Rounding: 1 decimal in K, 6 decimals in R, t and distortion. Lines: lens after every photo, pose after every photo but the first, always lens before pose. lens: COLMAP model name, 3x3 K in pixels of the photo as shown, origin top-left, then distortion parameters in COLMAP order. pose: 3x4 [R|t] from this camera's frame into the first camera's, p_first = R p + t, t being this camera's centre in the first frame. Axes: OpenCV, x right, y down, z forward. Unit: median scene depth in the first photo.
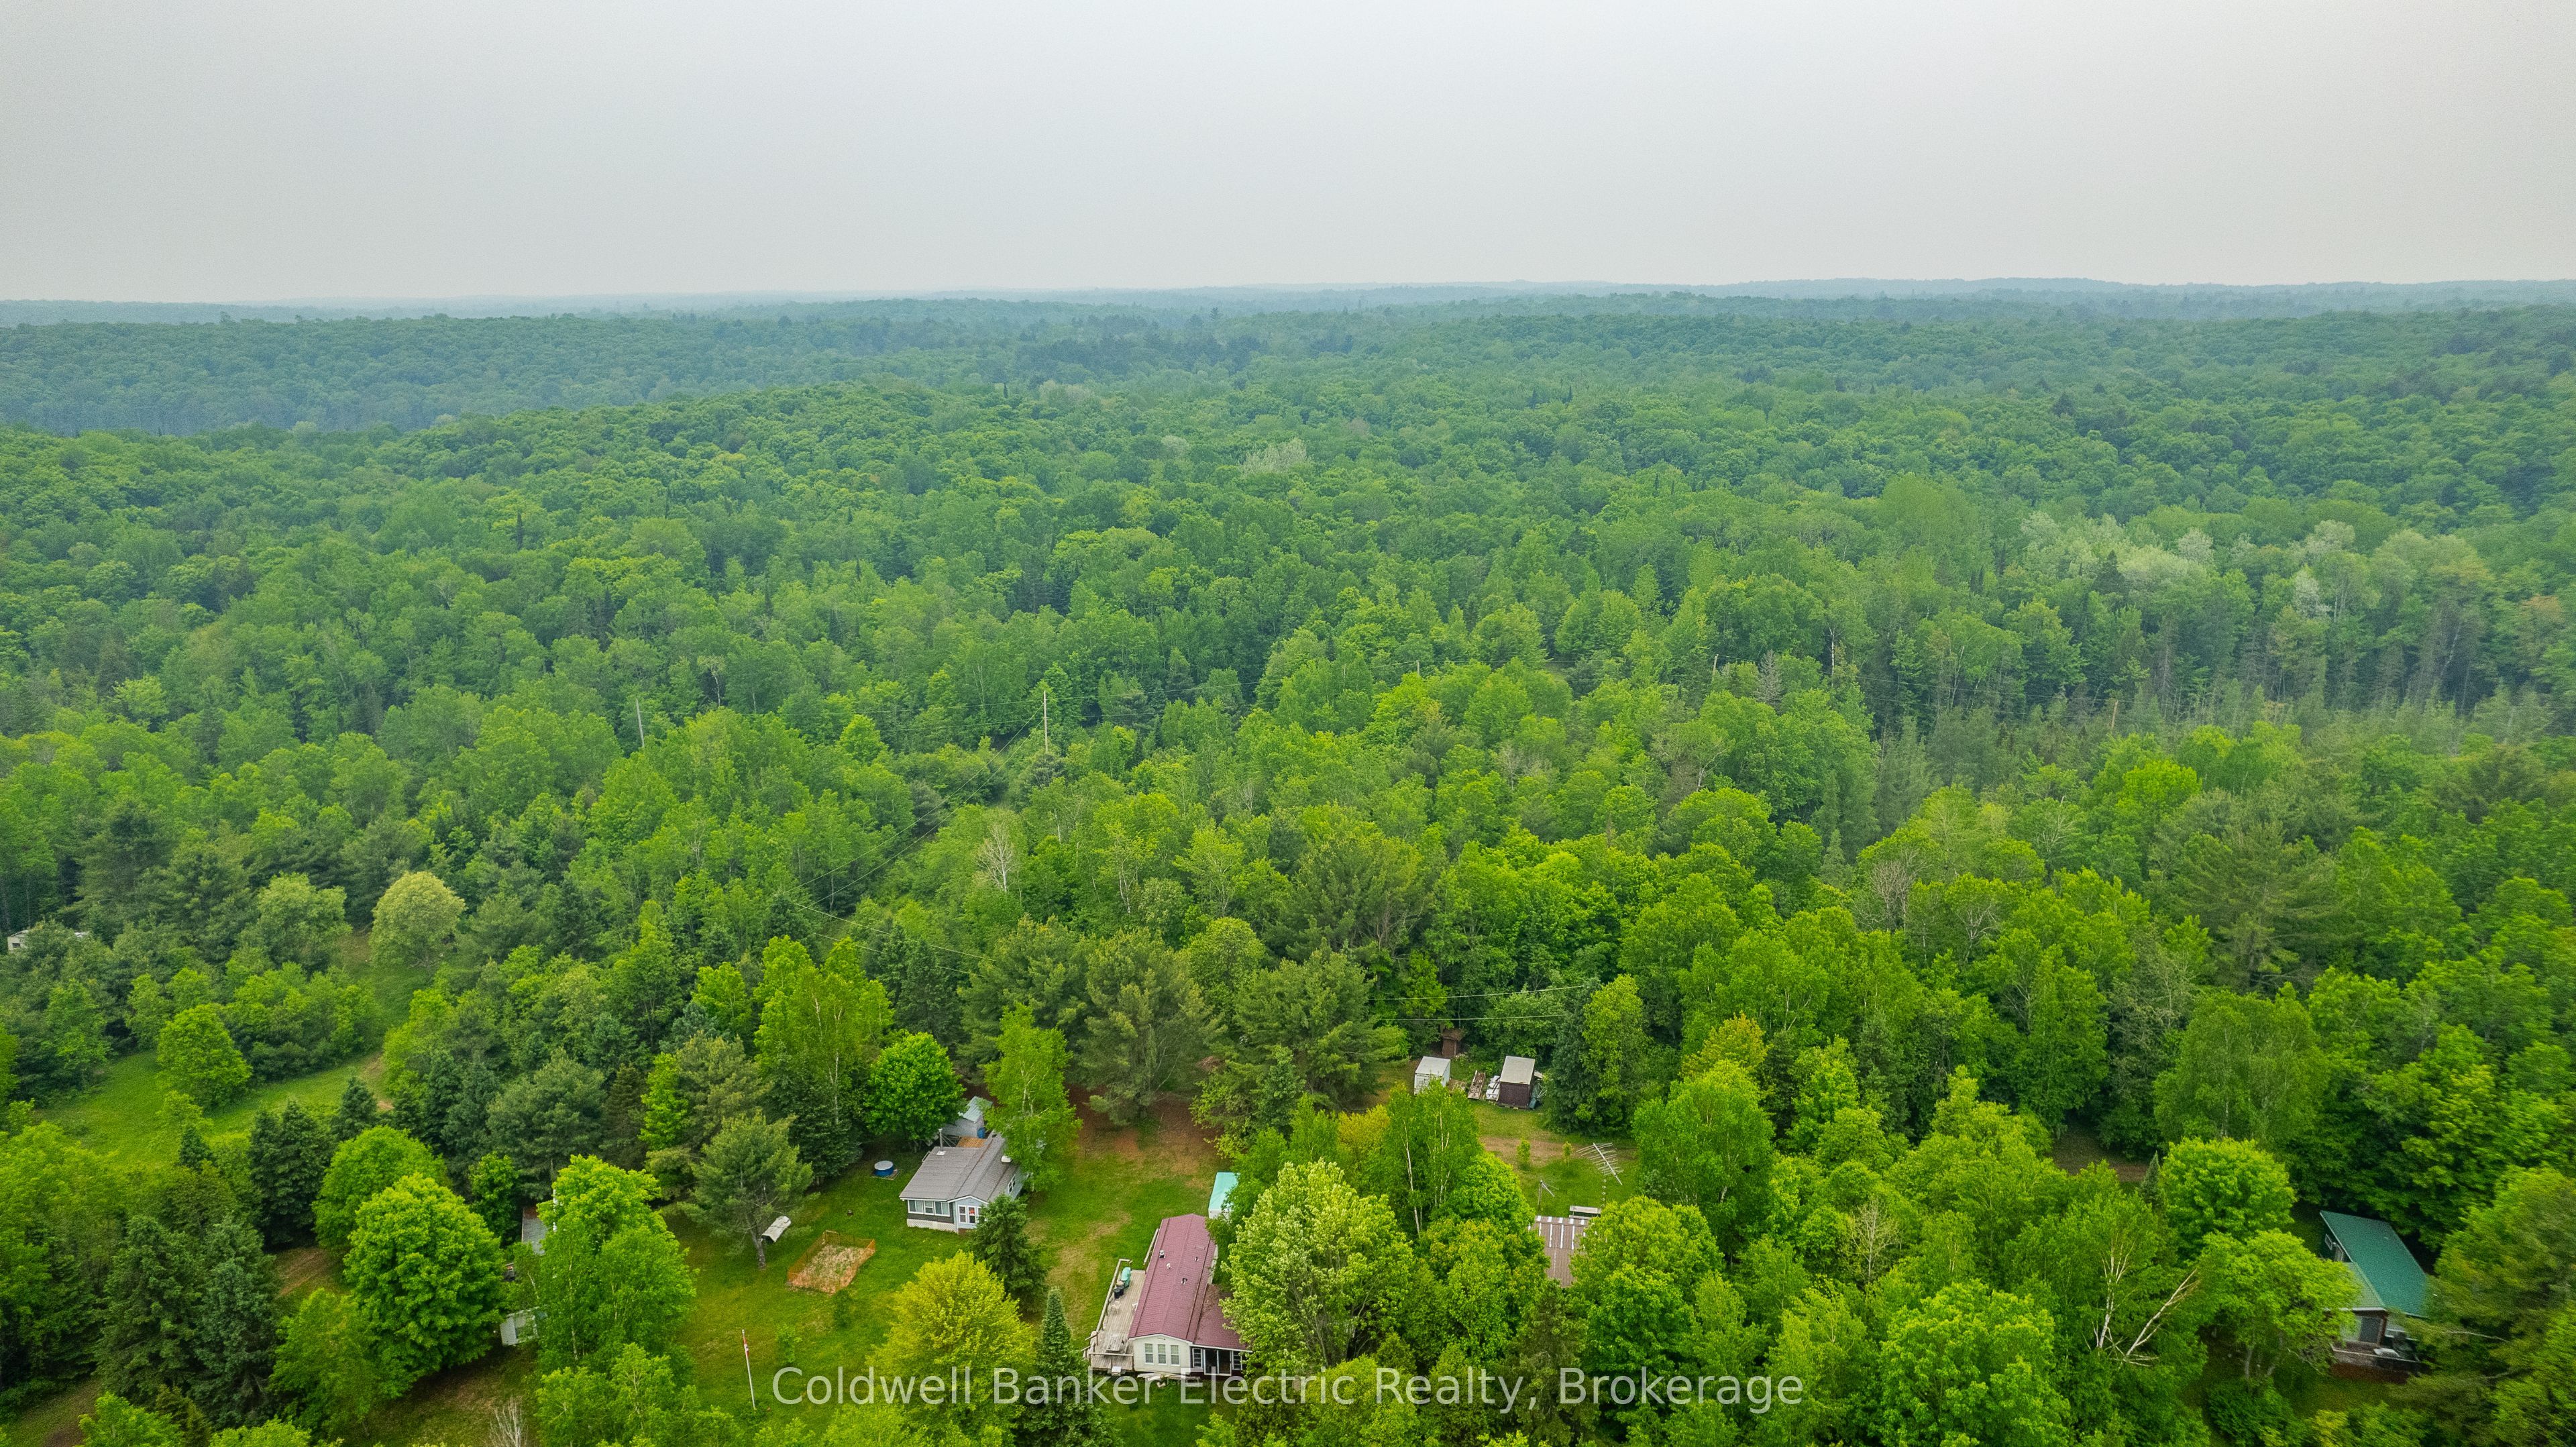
lens RADIAL K [[1652.0, 0, 1295.3], [0, 1652.0, 716.8], [0, 0, 1]] dist [-0.078409, 0.071469]
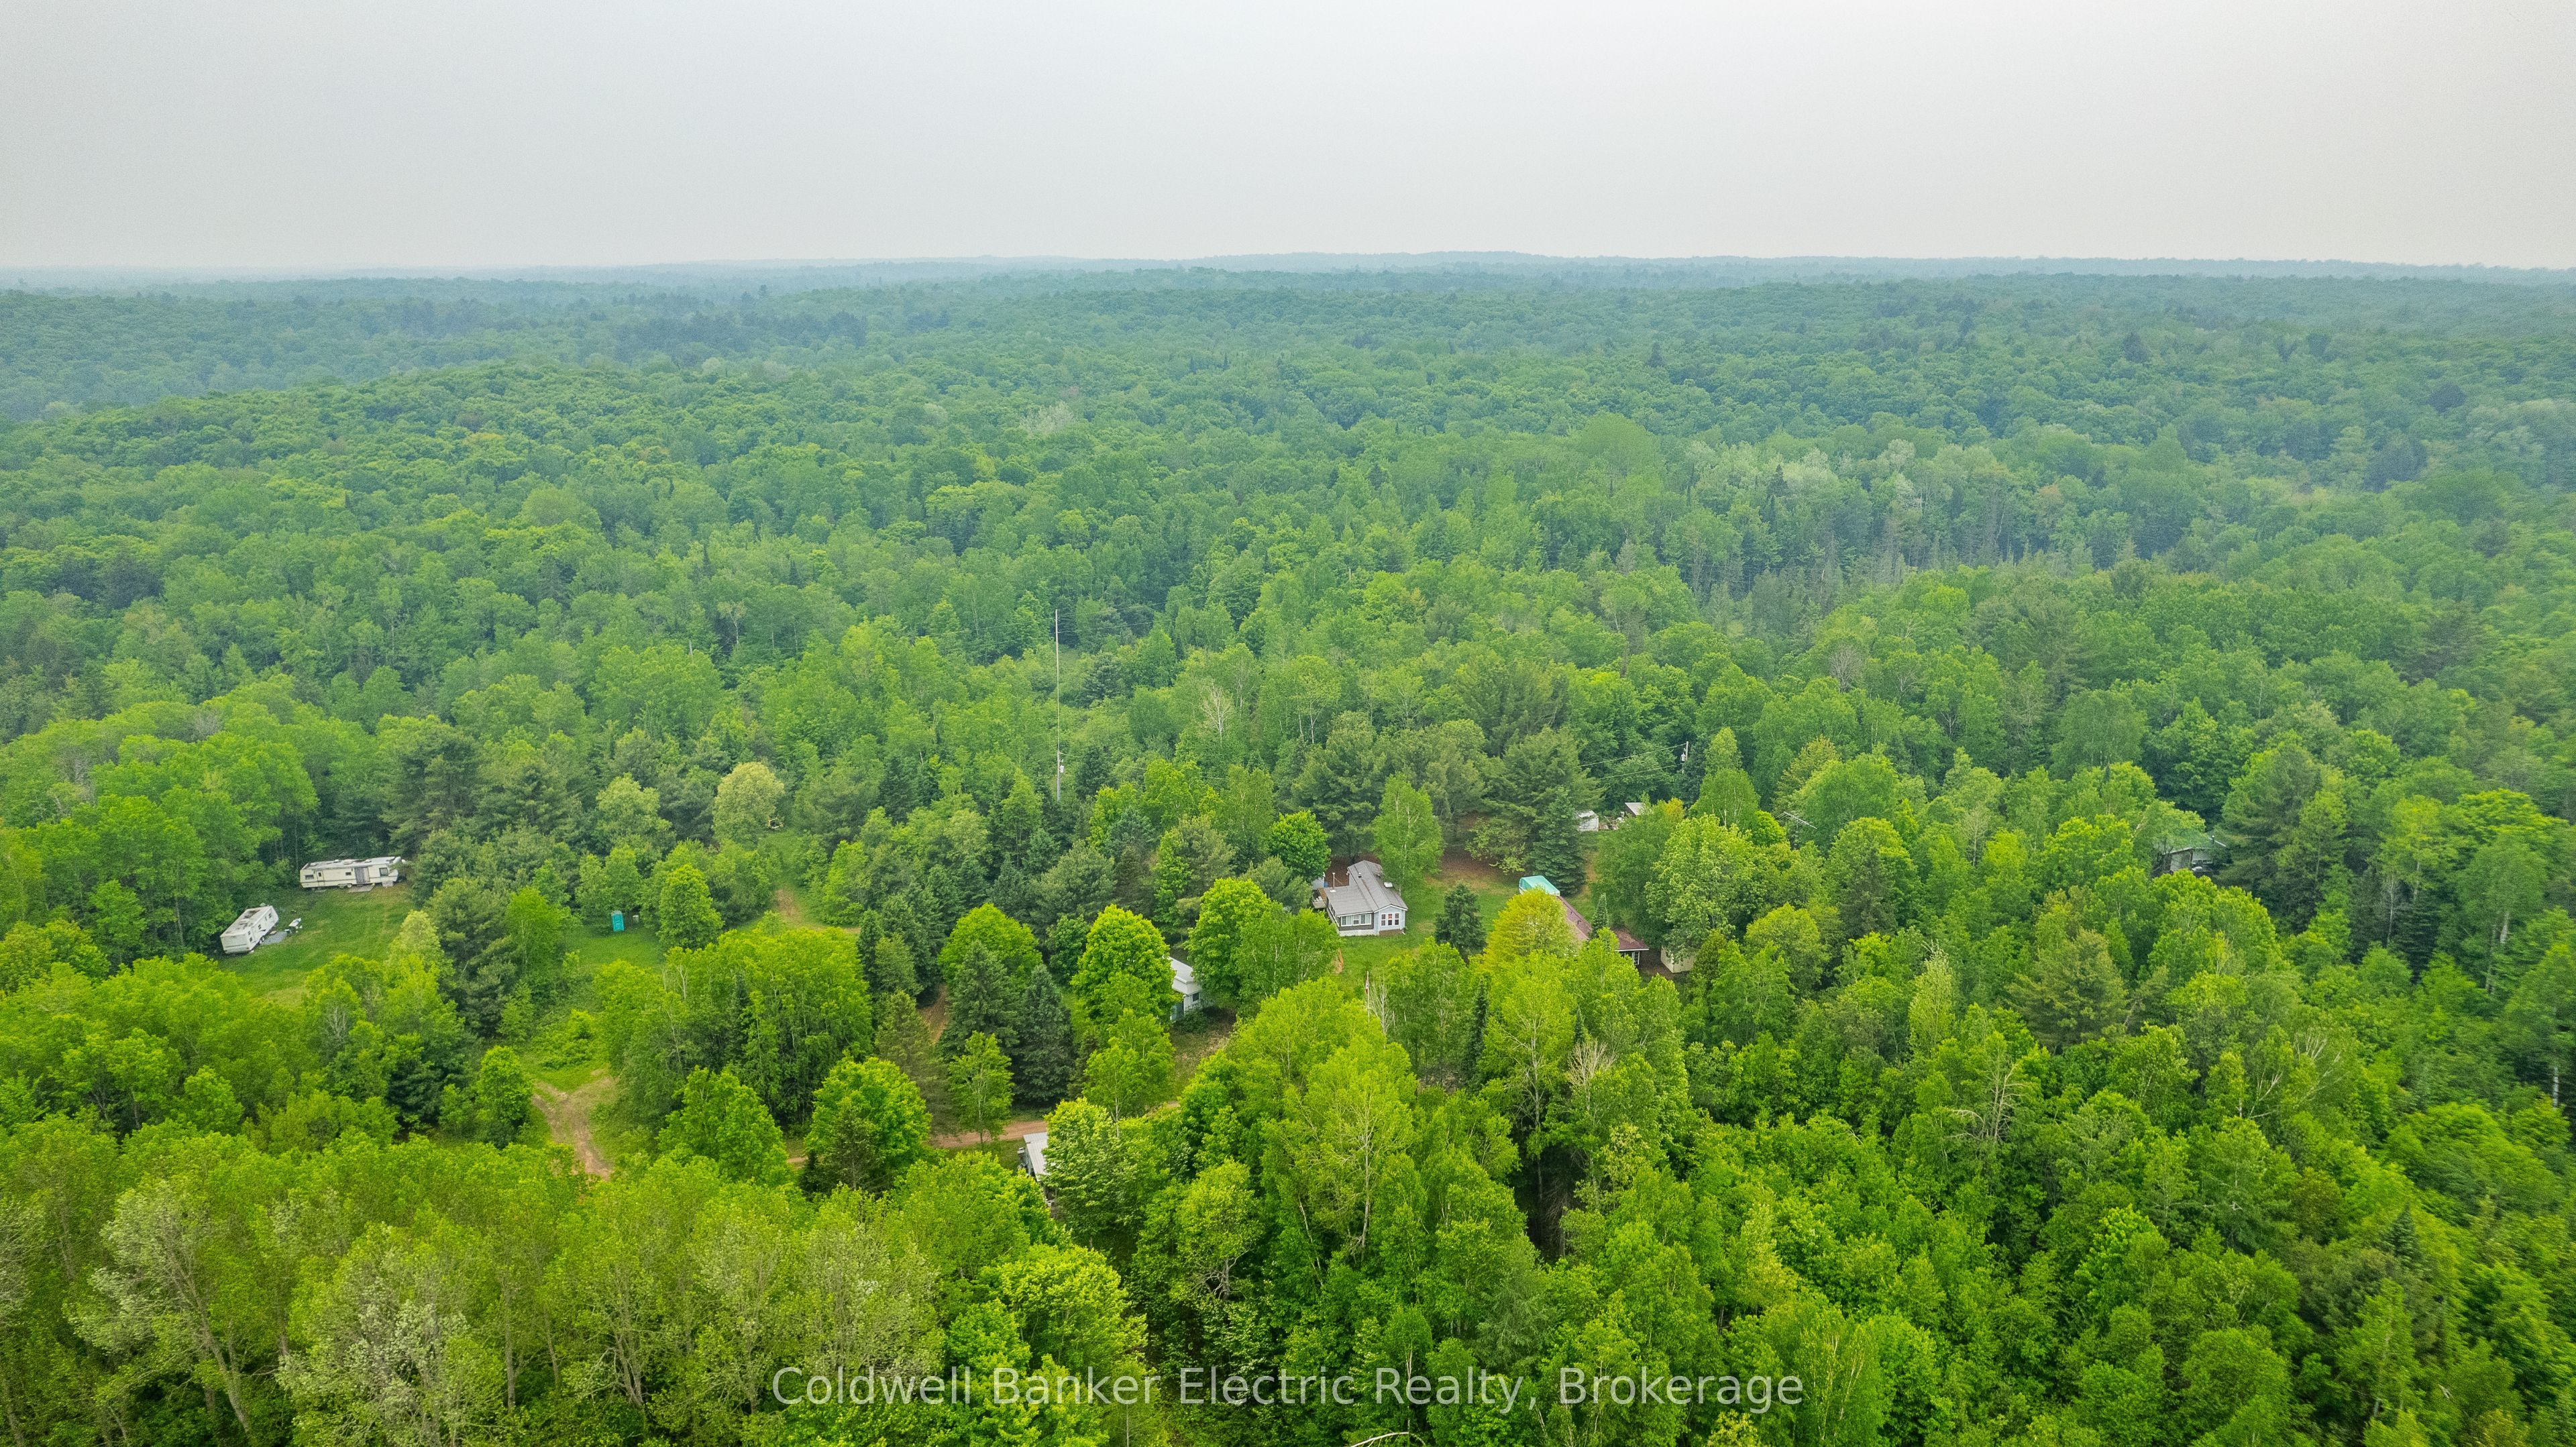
lens RADIAL K [[1652.0, 0, 1295.3], [0, 1652.0, 716.8], [0, 0, 1]] dist [-0.078409, 0.071469]
pose [[0.945354, -0.083451, 0.315184, -0.311936], [0.078931, 0.996512, 0.027101, 0.035838], [-0.316346, -0.000742, 0.948643, -0.148345]]
